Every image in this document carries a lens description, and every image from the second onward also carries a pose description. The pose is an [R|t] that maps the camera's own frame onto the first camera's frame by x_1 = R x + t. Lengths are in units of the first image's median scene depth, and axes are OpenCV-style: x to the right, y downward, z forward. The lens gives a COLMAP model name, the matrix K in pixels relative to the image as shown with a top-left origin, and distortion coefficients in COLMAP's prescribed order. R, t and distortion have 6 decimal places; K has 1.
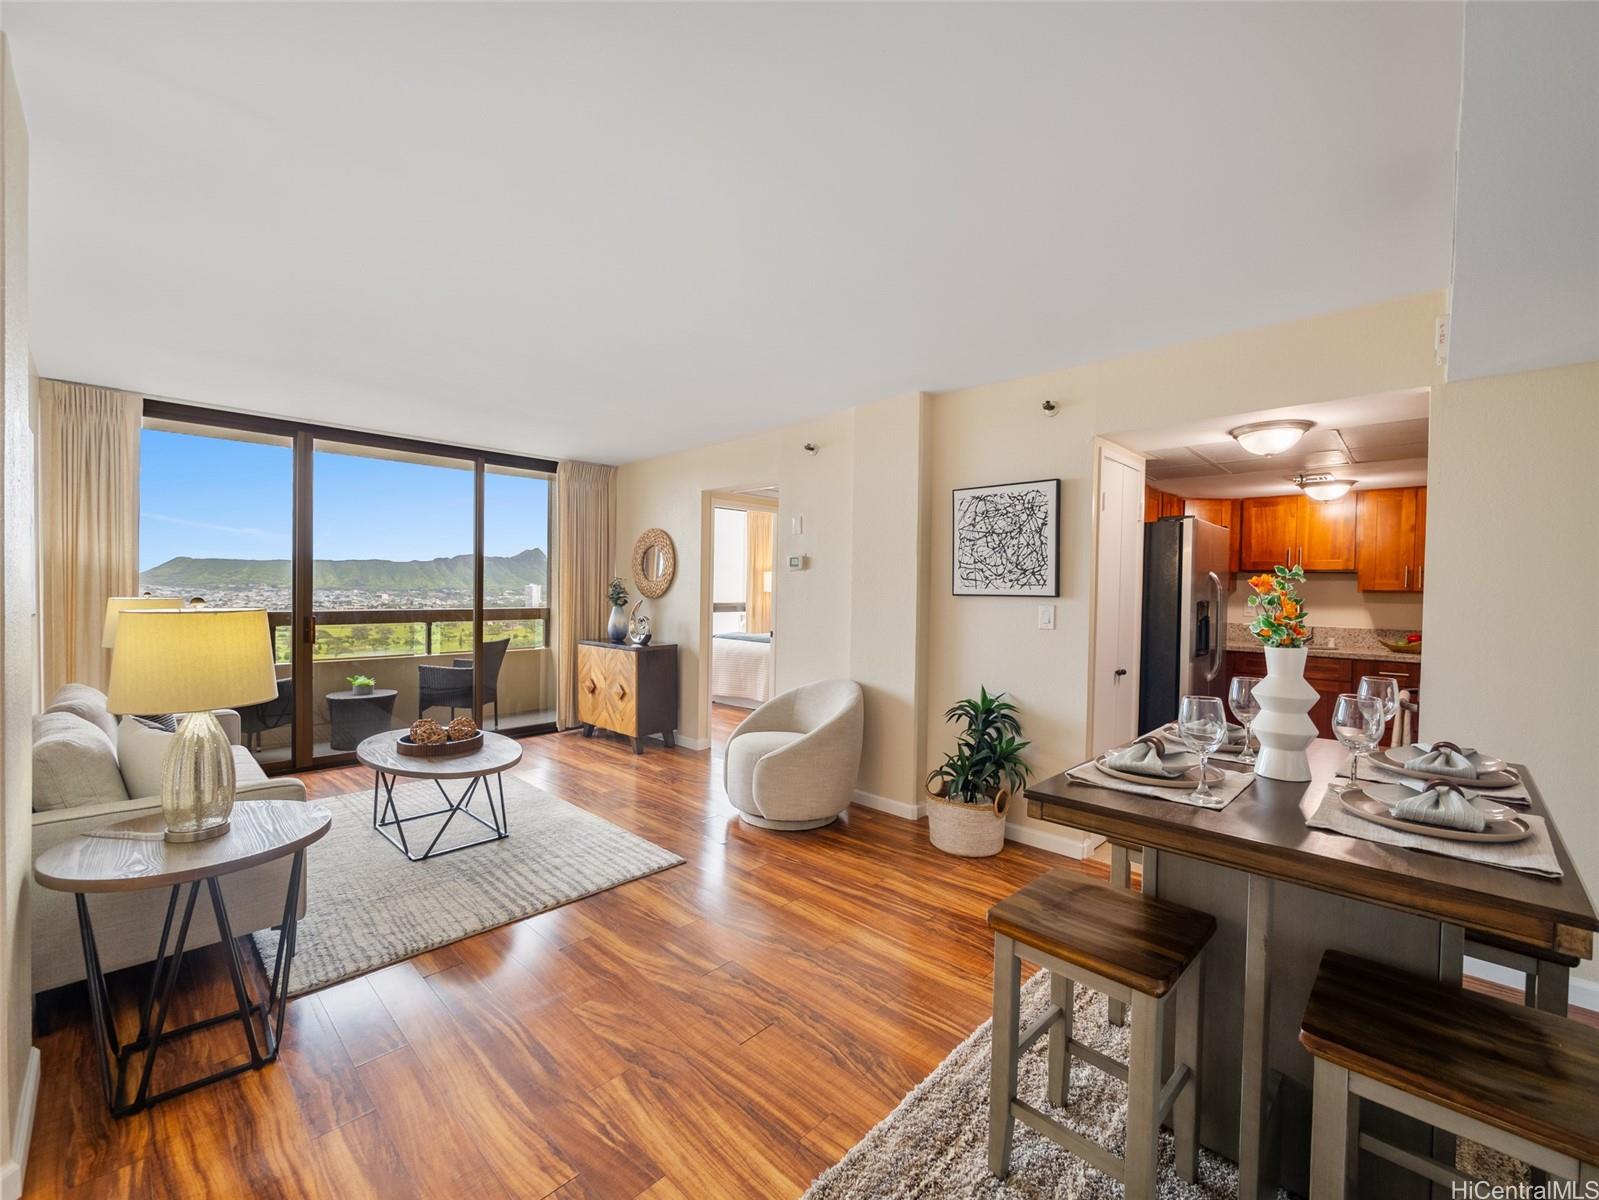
lens RADIAL K [[665.0, 0, 792.0], [0, 665.0, 602.5], [0, 0, 1]] dist [-0.003859, 0.000043]
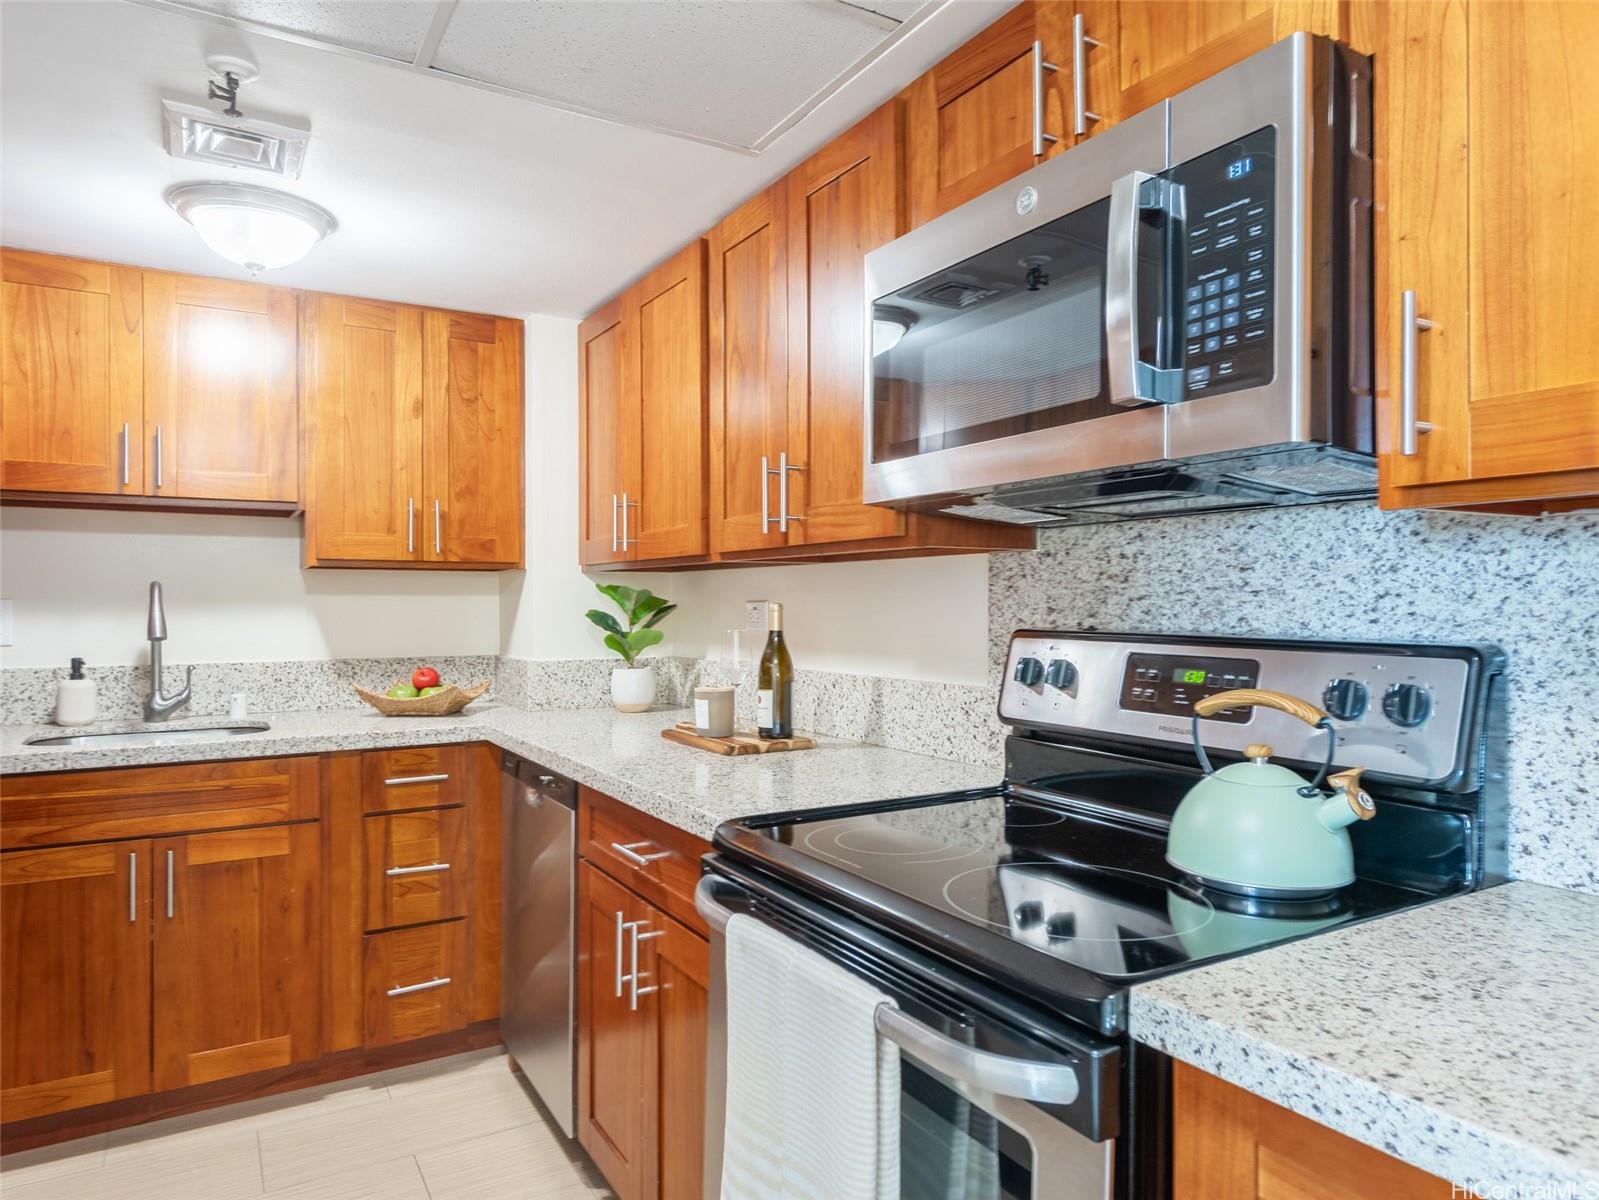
lens RADIAL K [[1028.1, 0, 799.8], [0, 1028.1, 600.7], [0, 0, 1]] dist [-0.001891, -0.000723]
pose [[0.275663, -0.014249, 0.961149, 0.349779], [0.029678, 0.999540, 0.006306, 0.008198], [-0.960796, 0.026786, 0.275959, 0.534987]]
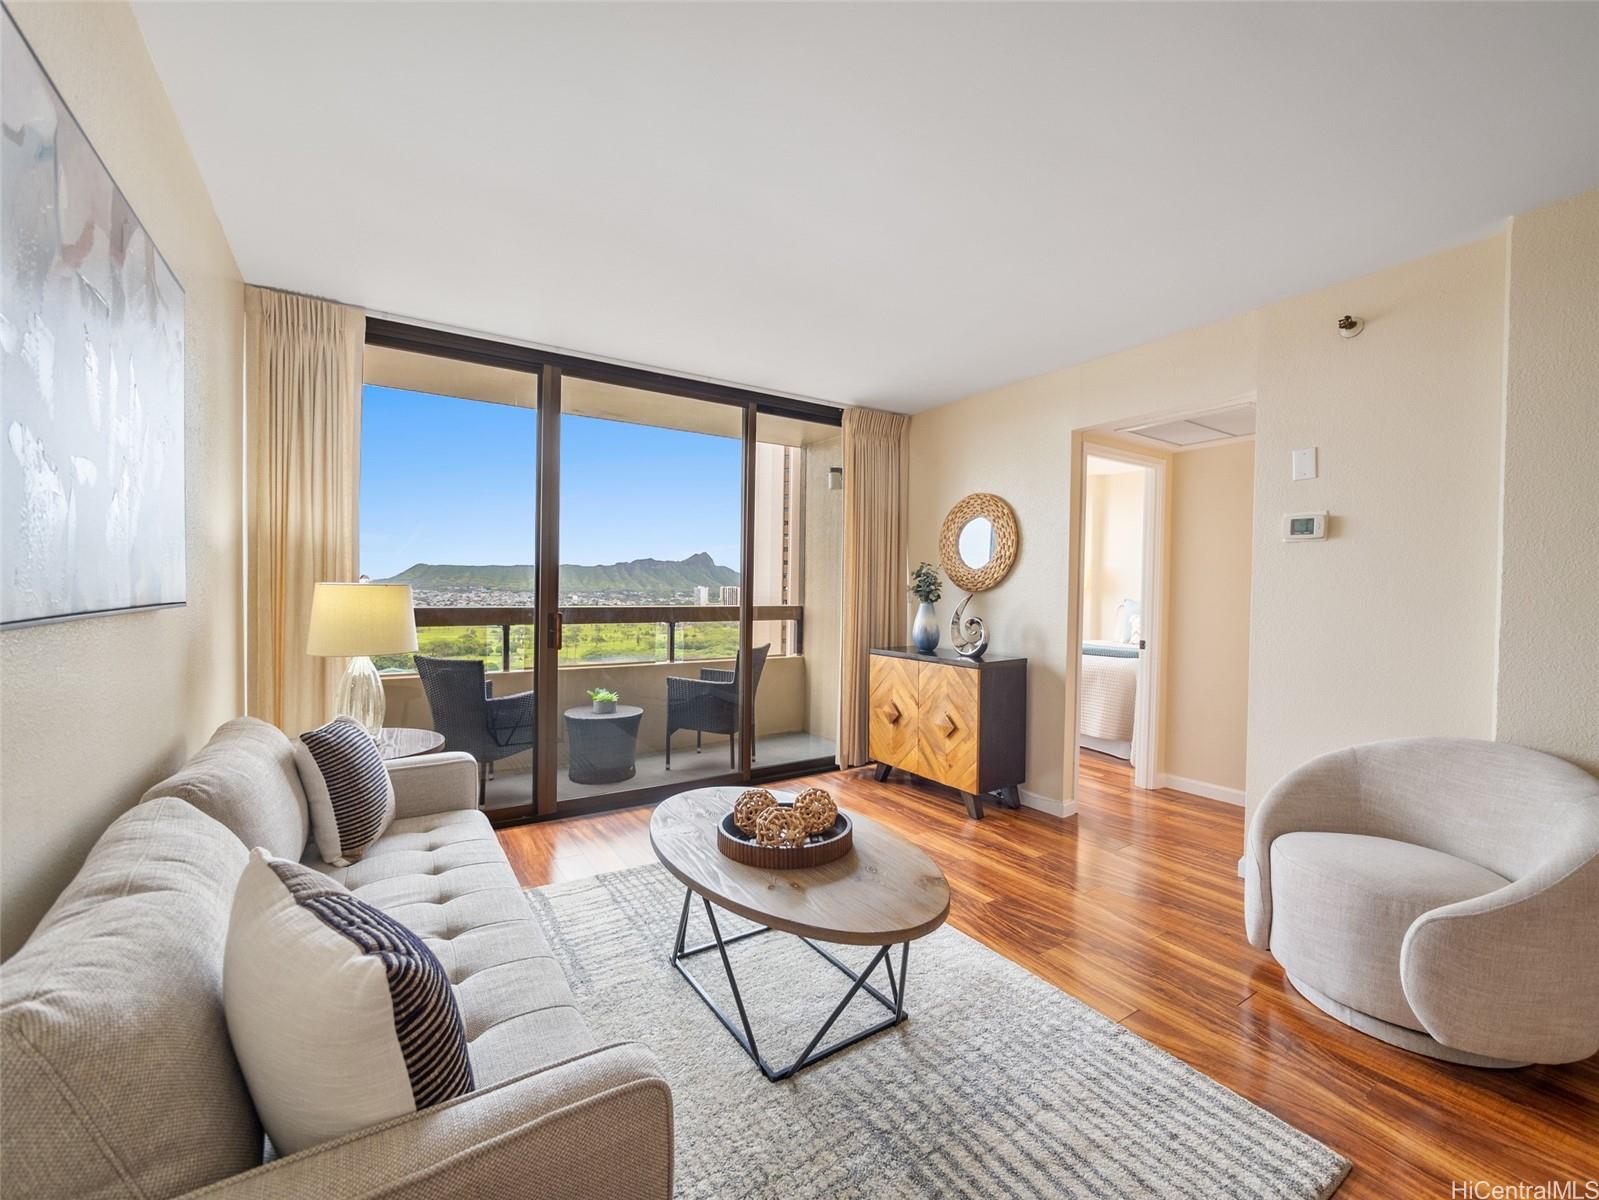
lens RADIAL K [[665.0, 0, 799.2], [0, 665.0, 599.0], [0, 0, 1]] dist [-0.003859, 0.000043]
pose [[0.974891, 0.002679, -0.222666, -0.260784], [-0.004571, 0.999958, -0.007981, 0.008638], [0.222635, 0.008798, 0.974862, 0.295362]]
